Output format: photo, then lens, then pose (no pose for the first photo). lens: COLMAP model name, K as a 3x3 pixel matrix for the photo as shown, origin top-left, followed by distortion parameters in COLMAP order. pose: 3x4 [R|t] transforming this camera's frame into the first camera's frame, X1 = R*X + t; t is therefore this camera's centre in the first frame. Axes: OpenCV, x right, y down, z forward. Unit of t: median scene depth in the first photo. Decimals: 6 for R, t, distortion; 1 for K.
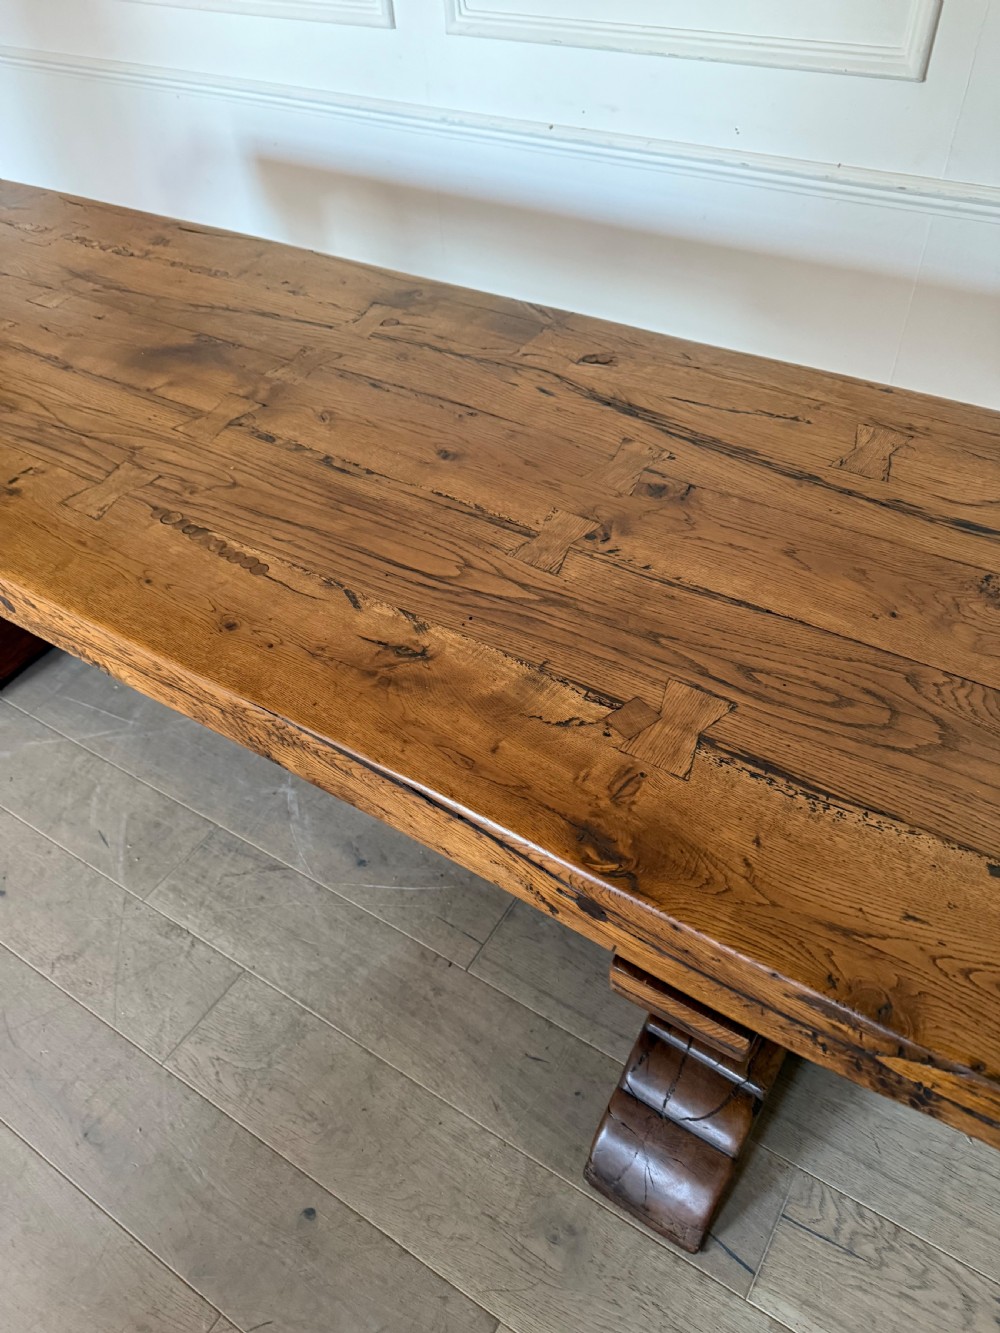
lens RADIAL K [[938.7, 0, 511.7], [0, 938.7, 674.8], [0, 0, 1]] dist [0.057240, -0.075250]
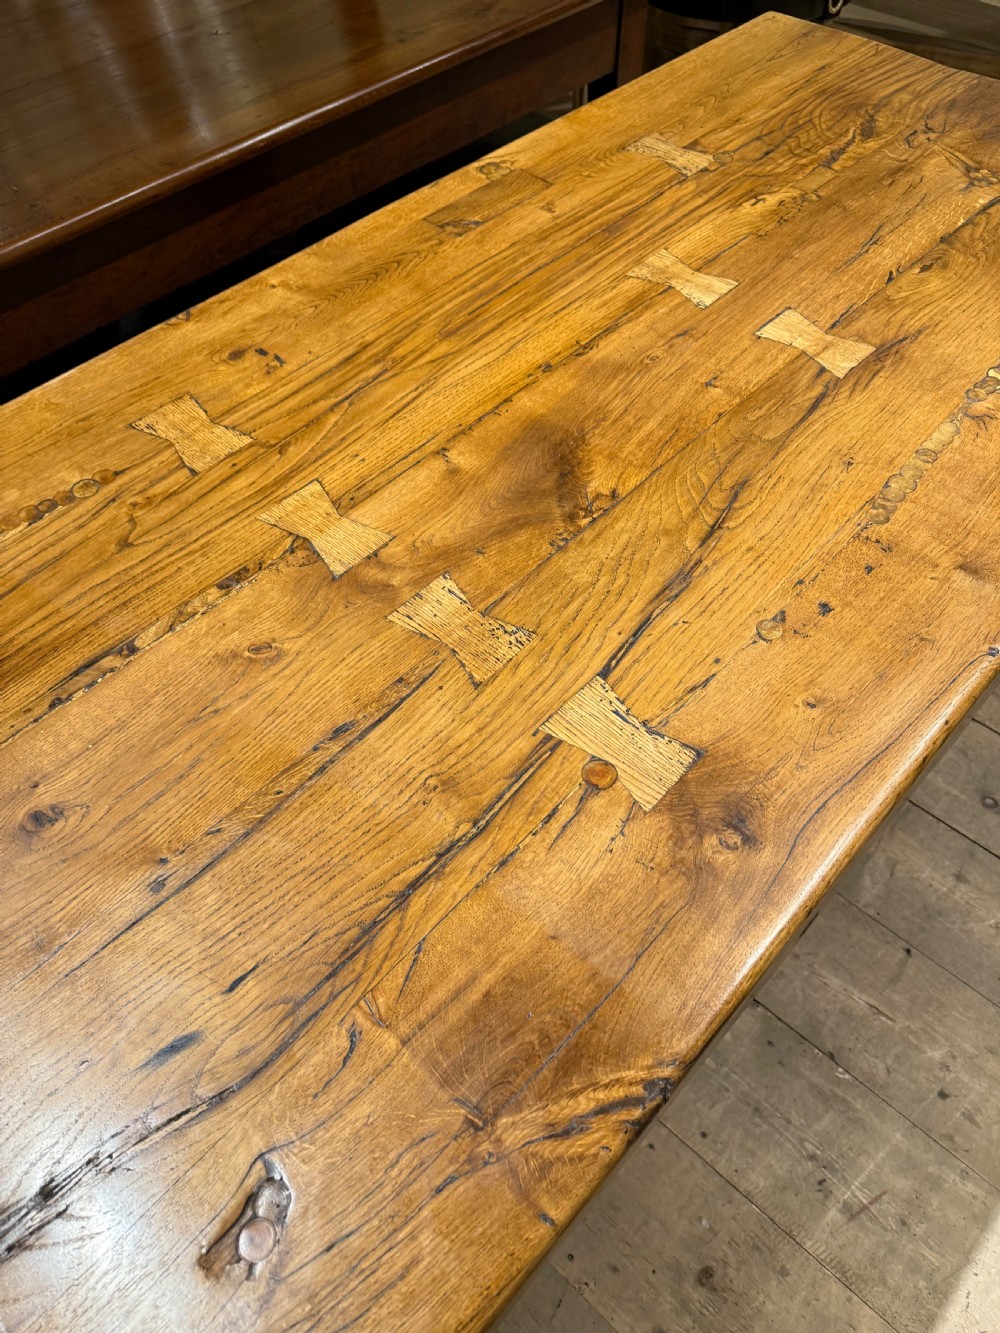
lens RADIAL K [[938.7, 0, 505.4], [0, 938.7, 671.2], [0, 0, 1]] dist [0.057240, -0.075250]
pose [[-0.173482, 0.814722, -0.553292, 0.118705], [-0.701012, 0.292448, 0.650428, -0.817723], [0.691727, 0.500702, 0.520395, 0.871132]]
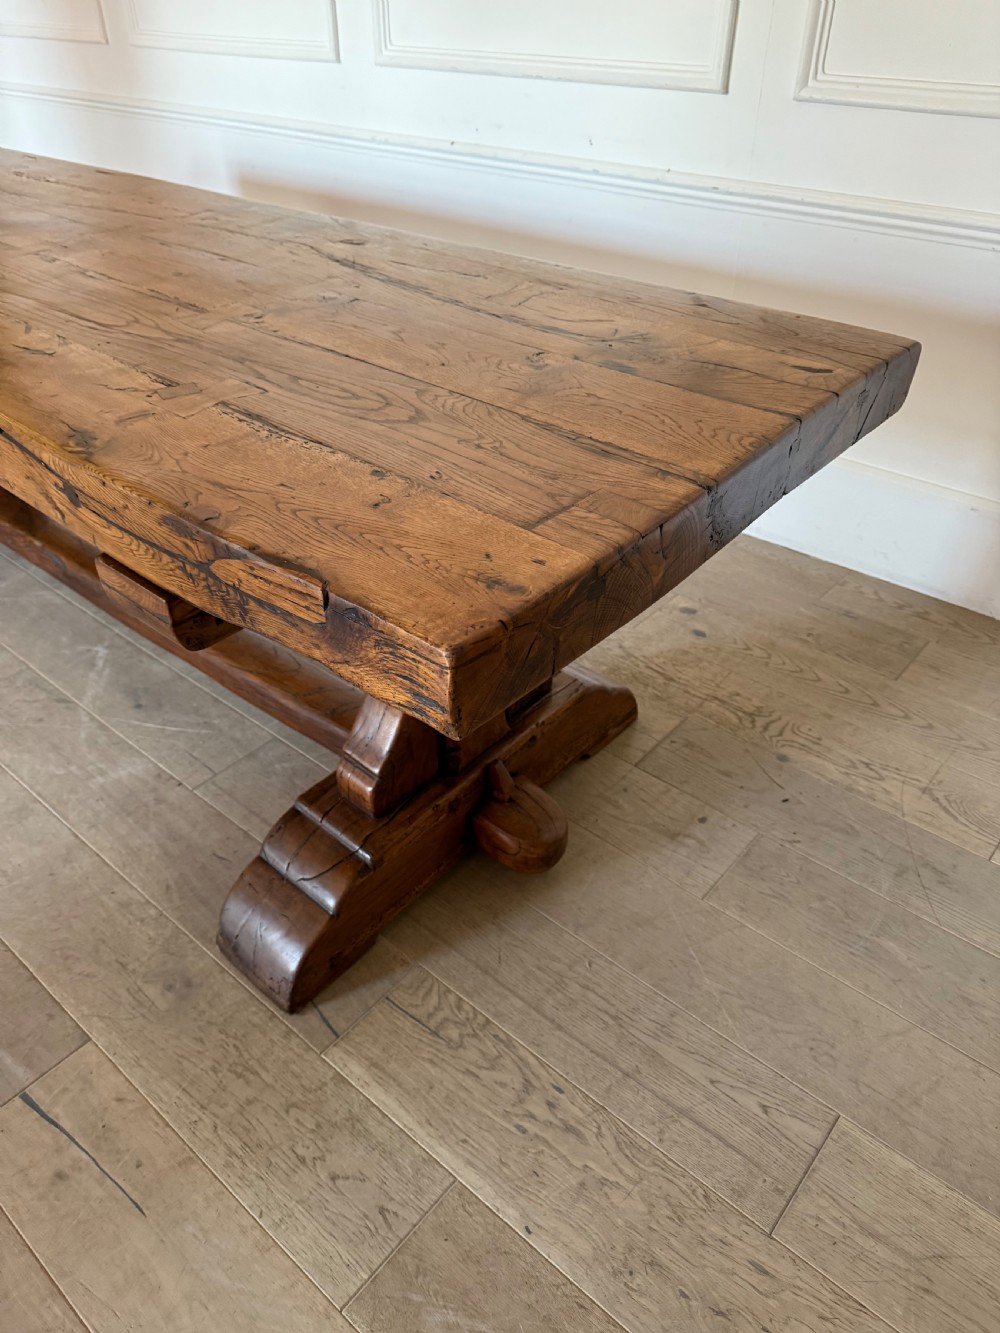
lens RADIAL K [[938.7, 0, 504.8], [0, 938.7, 674.0], [0, 0, 1]] dist [0.057240, -0.075250]
pose [[0.989423, 0.117411, -0.085187, 0.504688], [-0.128292, 0.982350, -0.136123, 0.376326], [0.067701, 0.145612, 0.987023, -0.079171]]
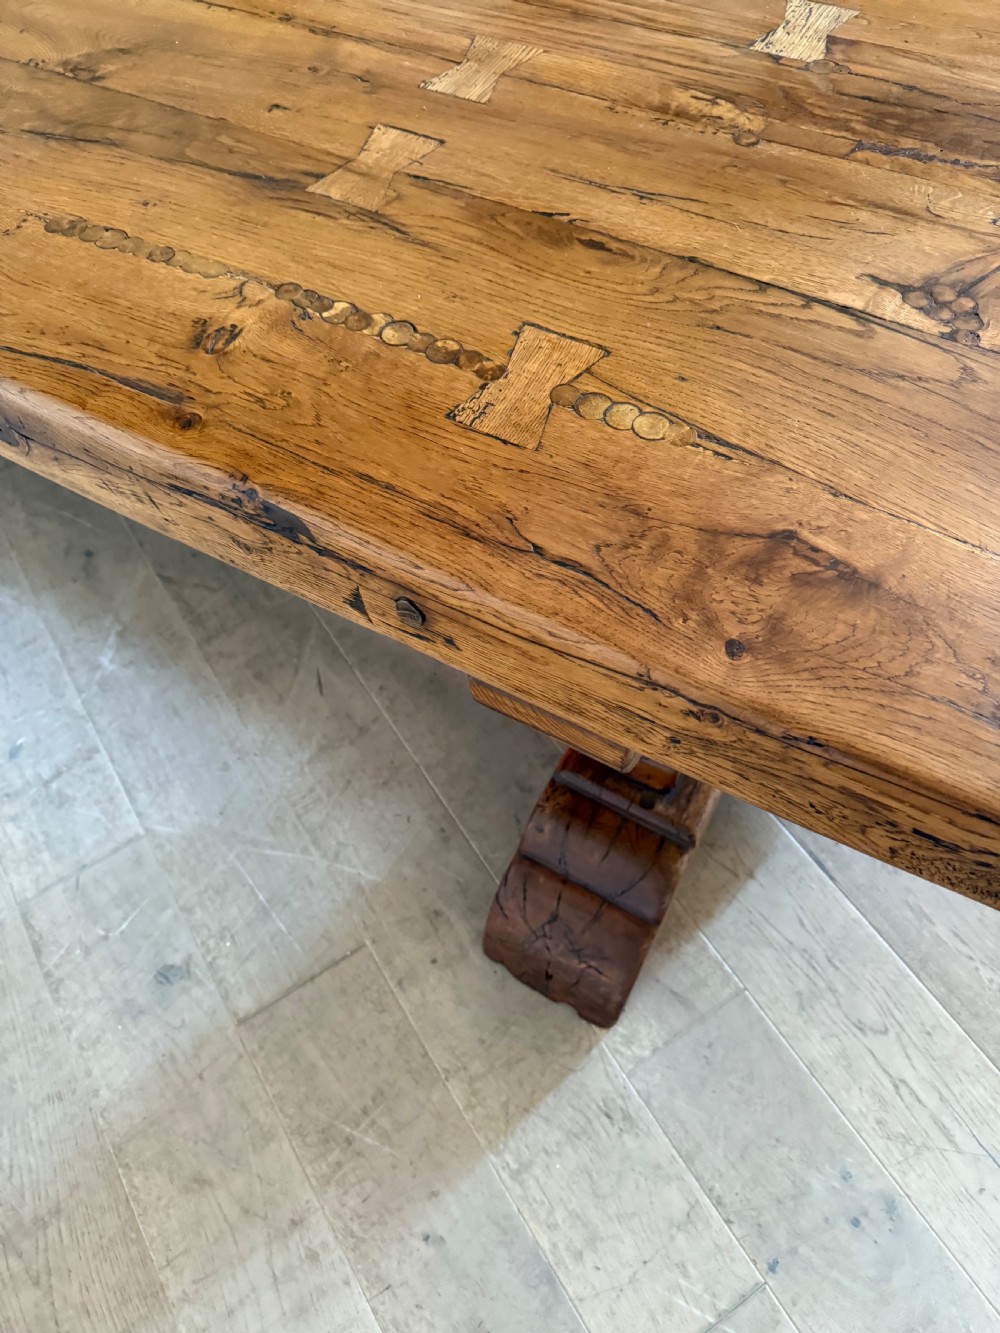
lens RADIAL K [[938.7, 0, 505.2], [0, 938.7, 662.3], [0, 0, 1]] dist [0.057240, -0.075250]
pose [[-0.995015, 0.087133, 0.048499, -0.729986], [0.028373, -0.218873, 0.975341, -1.267399], [0.095600, 0.971855, 0.215309, 1.559522]]
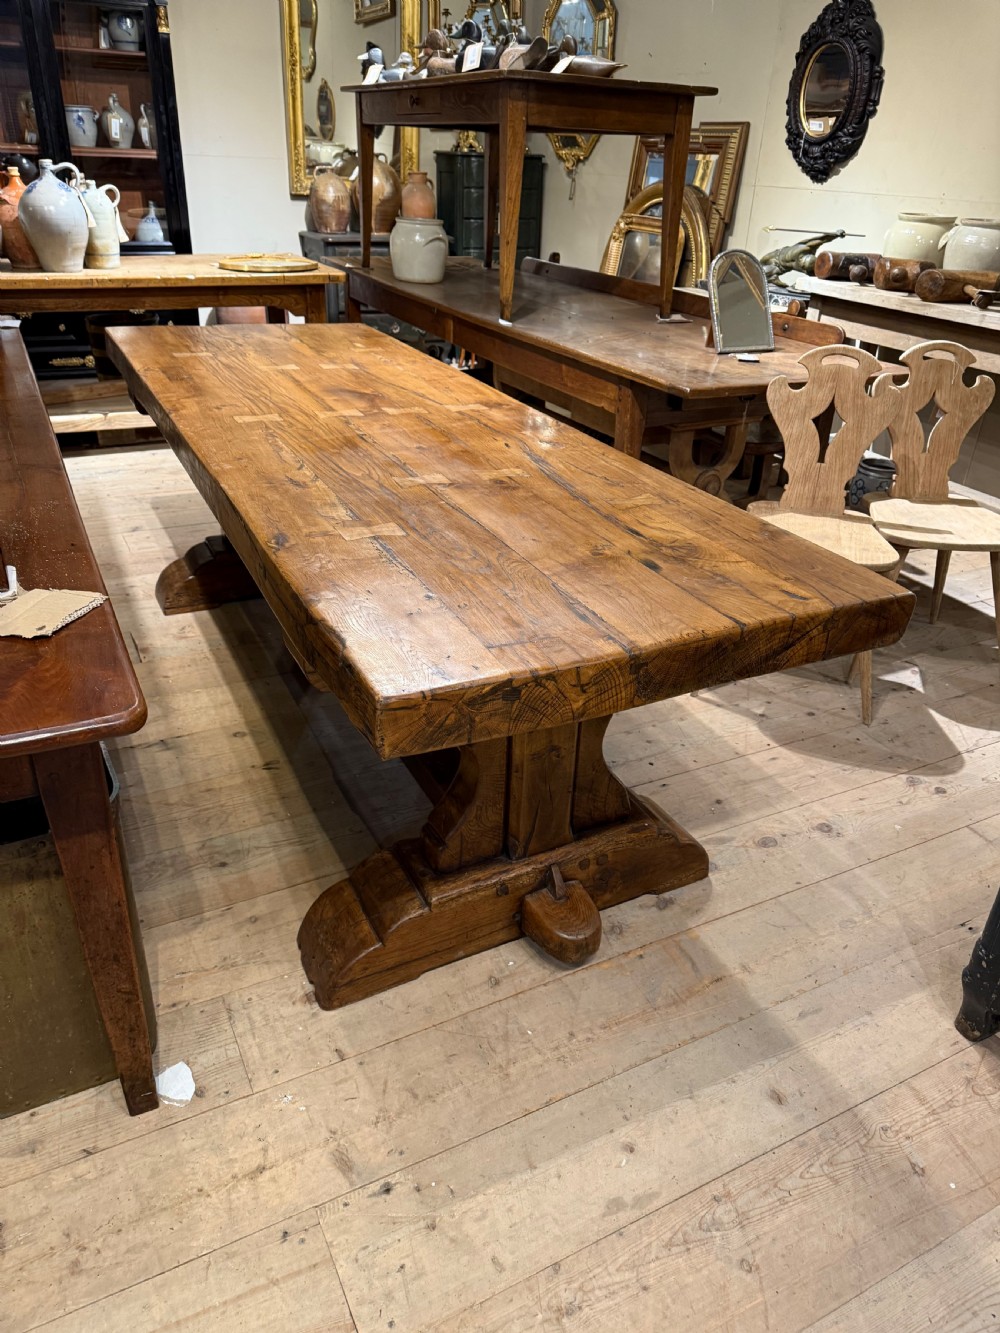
lens RADIAL K [[941.2, 0, 511.4], [0, 941.2, 670.2], [0, 0, 1]] dist [0.050466, -0.057781]
pose [[0.856050, 0.322217, -0.404172, 0.897198], [-0.428111, 0.880151, -0.205074, 0.399882], [0.289654, 0.348585, 0.891397, -0.325259]]
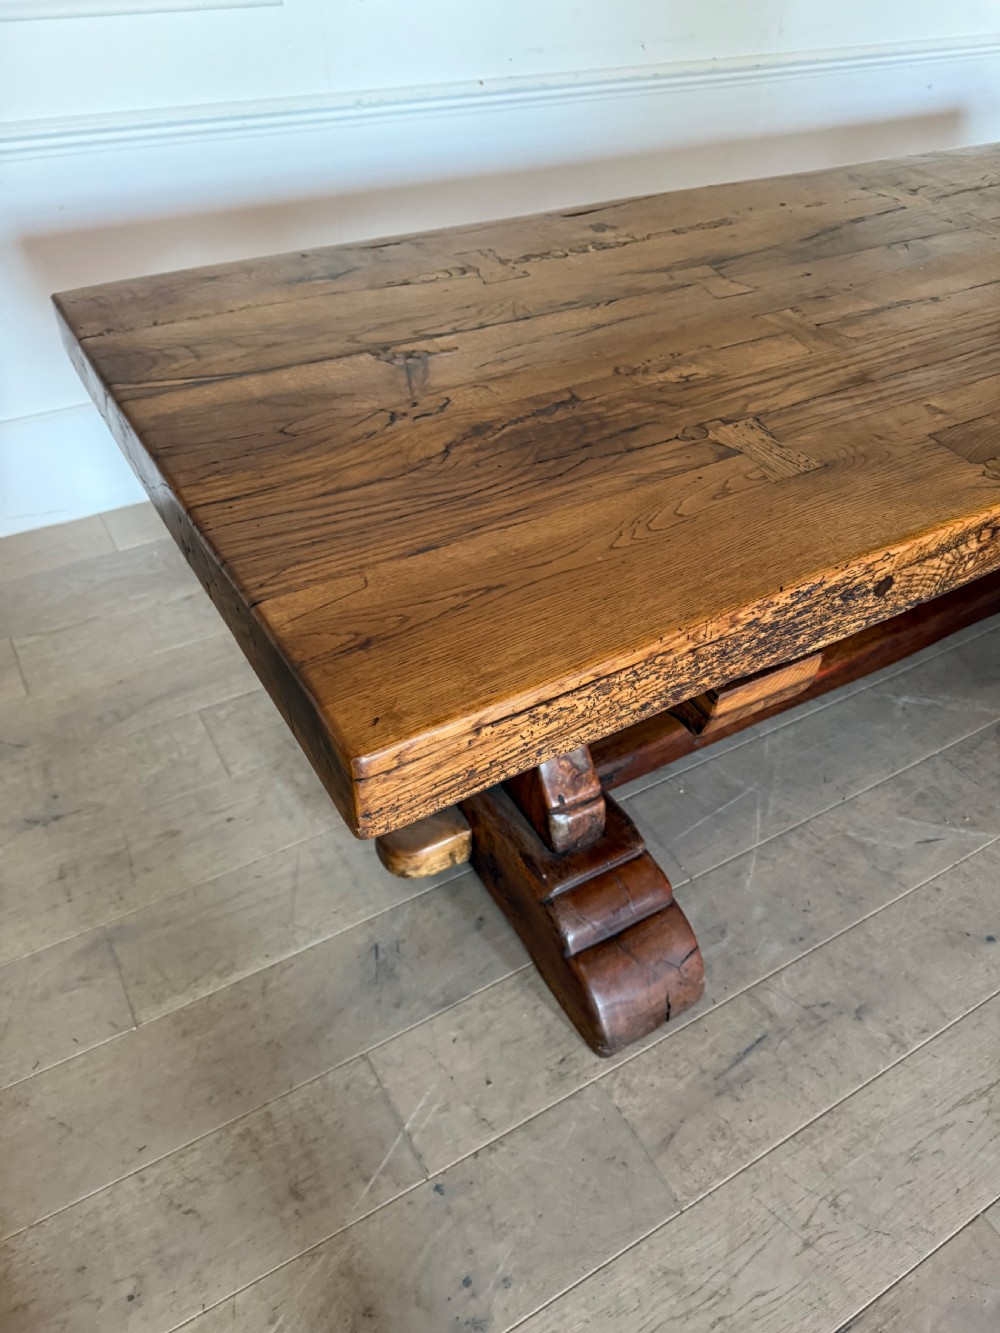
lens RADIAL K [[938.7, 0, 511.4], [0, 938.7, 672.0], [0, 0, 1]] dist [0.057240, -0.075250]
pose [[0.446627, -0.563991, 0.694578, -1.717260], [0.596310, 0.766393, 0.238865, -0.597830], [-0.667037, 0.307500, 0.678605, 0.922318]]
